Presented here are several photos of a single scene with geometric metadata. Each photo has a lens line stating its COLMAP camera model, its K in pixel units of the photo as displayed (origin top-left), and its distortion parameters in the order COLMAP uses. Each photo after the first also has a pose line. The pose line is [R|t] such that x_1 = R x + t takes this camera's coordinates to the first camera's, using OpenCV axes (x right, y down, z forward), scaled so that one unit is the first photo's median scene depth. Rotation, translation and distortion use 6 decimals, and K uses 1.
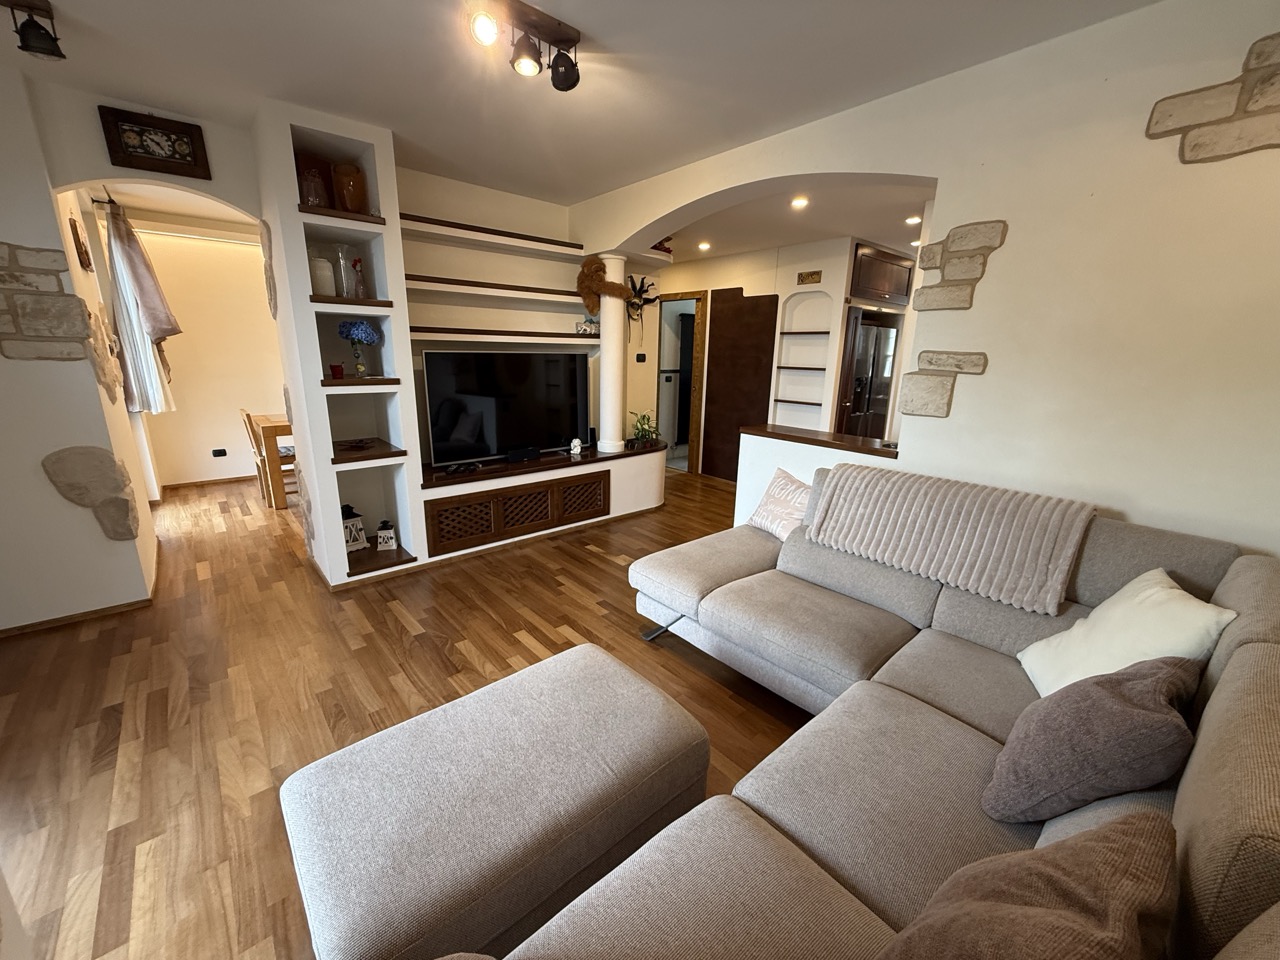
lens RADIAL K [[511.0, 0, 634.3], [0, 511.0, 484.4], [0, 0, 1]] dist [-0.001722, -0.000034]
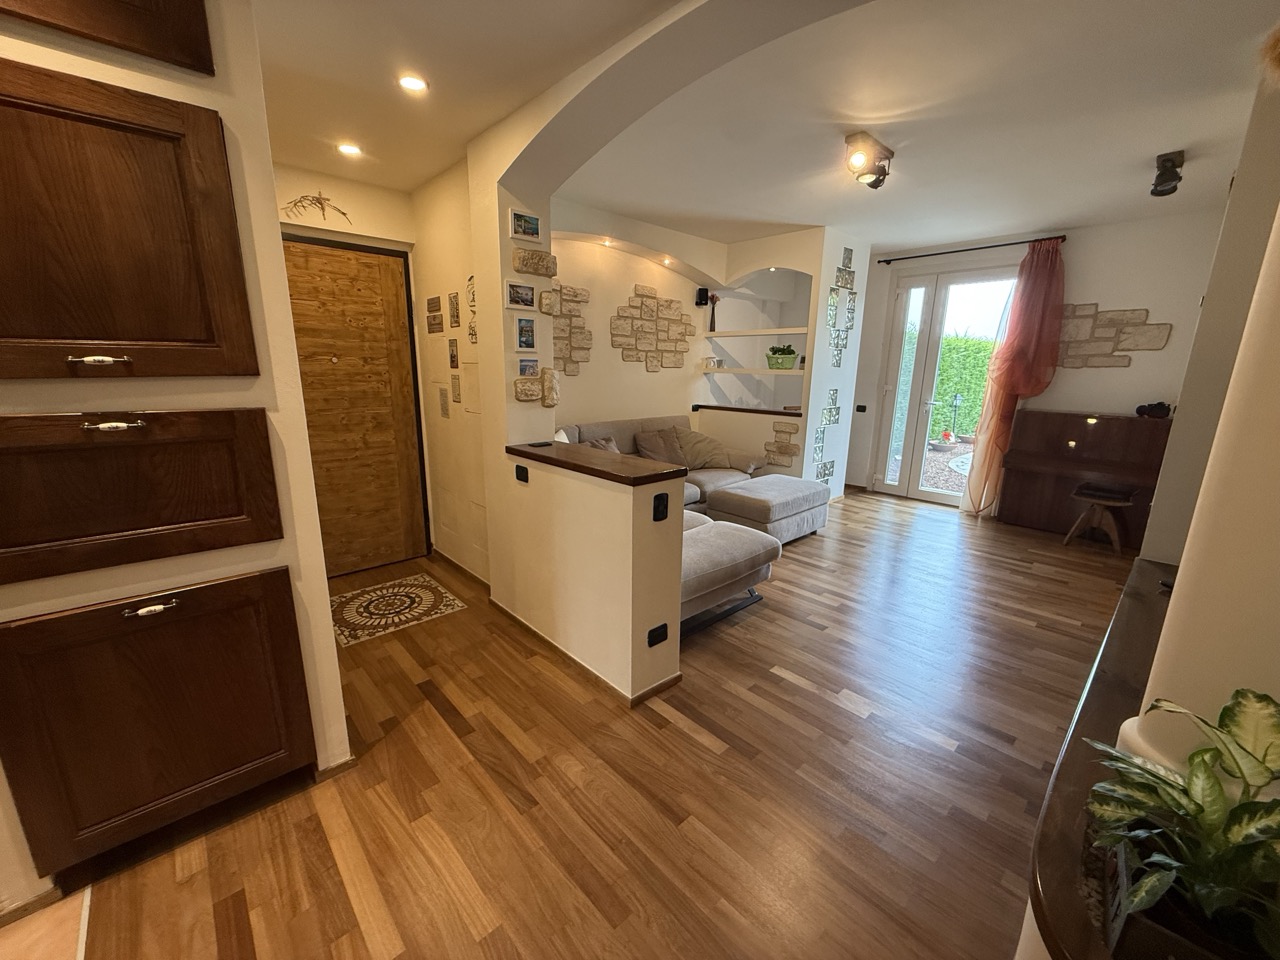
lens RADIAL K [[505.9, 0, 630.1], [0, 505.9, 487.2], [0, 0, 1]] dist [0.001078, 0.000058]
pose [[-0.999273, -0.026138, -0.027759, 0.295283], [-0.036161, 0.880535, 0.472599, -0.384115], [0.012090, 0.473259, -0.880840, 1.546824]]
